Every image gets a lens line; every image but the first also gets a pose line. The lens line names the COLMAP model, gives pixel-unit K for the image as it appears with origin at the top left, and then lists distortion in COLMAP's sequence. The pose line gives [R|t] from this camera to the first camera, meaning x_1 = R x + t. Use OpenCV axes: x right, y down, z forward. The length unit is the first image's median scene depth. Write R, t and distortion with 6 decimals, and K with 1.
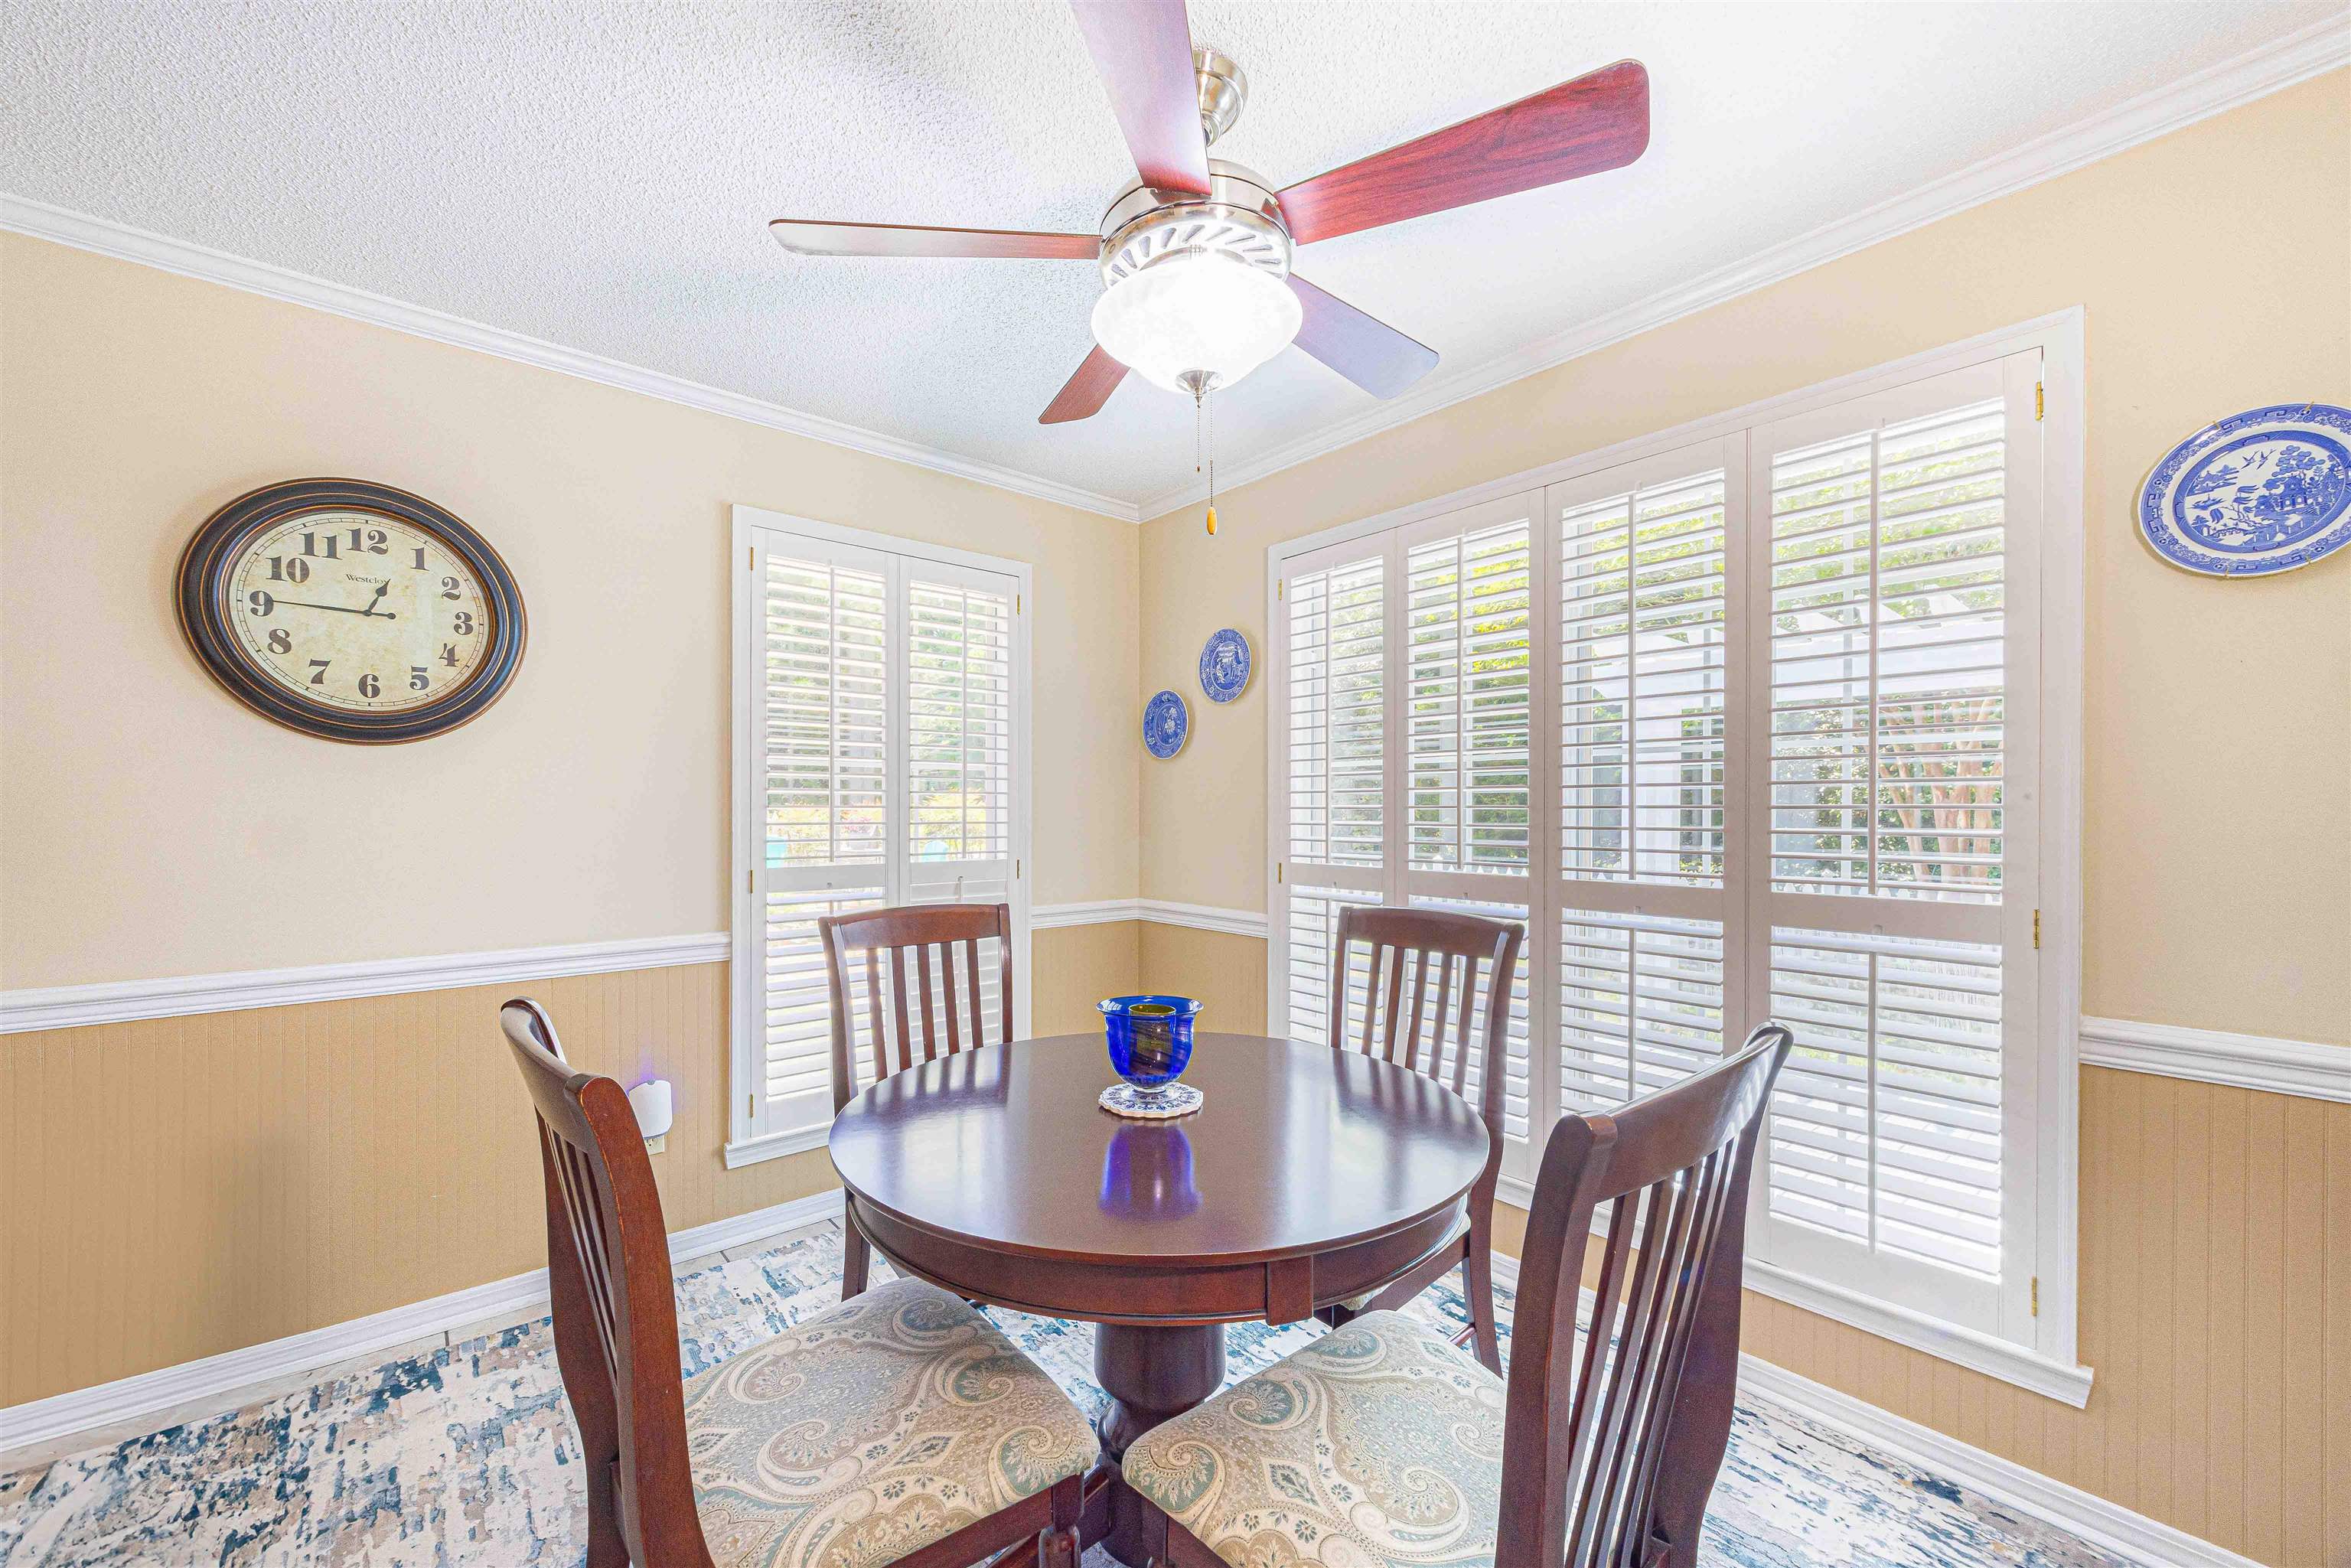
lens RADIAL K [[918.7, 0, 1232.8], [0, 918.7, 798.4], [0, 0, 1]] dist [-0.001418, -0.000016]
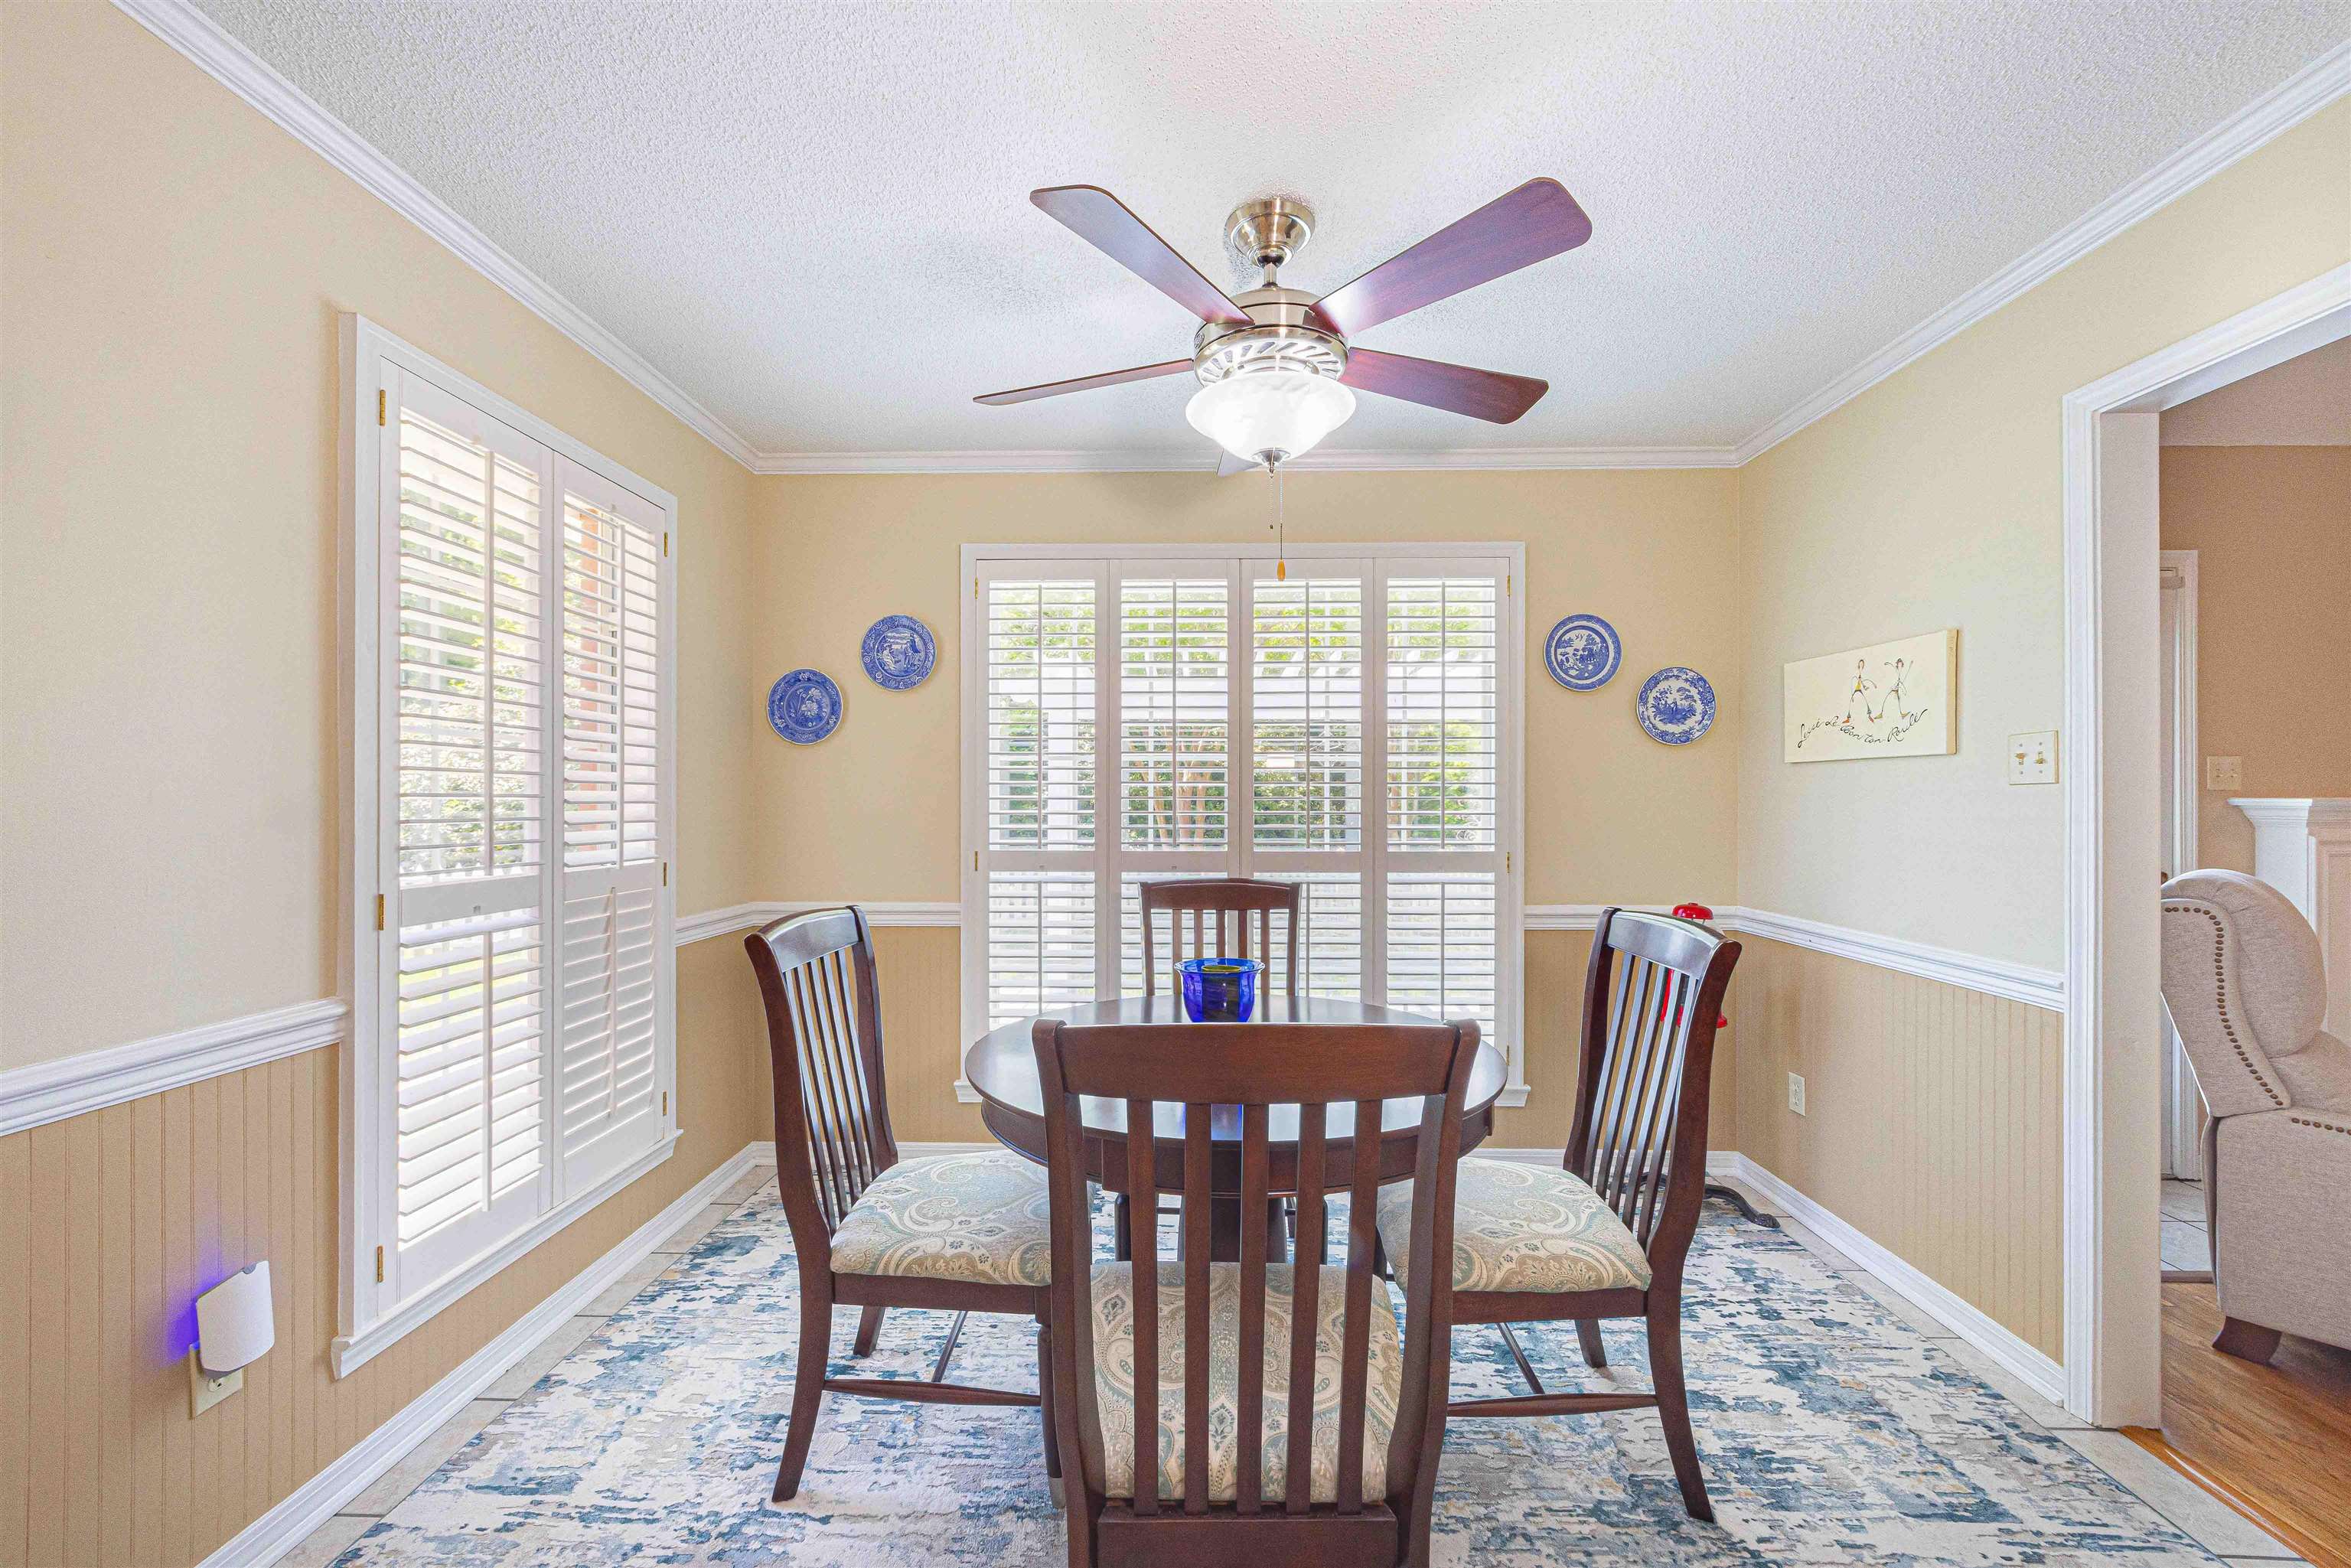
lens RADIAL K [[902.0, 0, 1175.5], [0, 902.0, 784.0], [0, 0, 1]] dist [0.000801, -0.000050]
pose [[0.666993, 0.012830, 0.744953, -0.631525], [-0.008536, 0.999918, -0.009579, 0.002257], [-0.745015, 0.000030, 0.667048, 0.170763]]
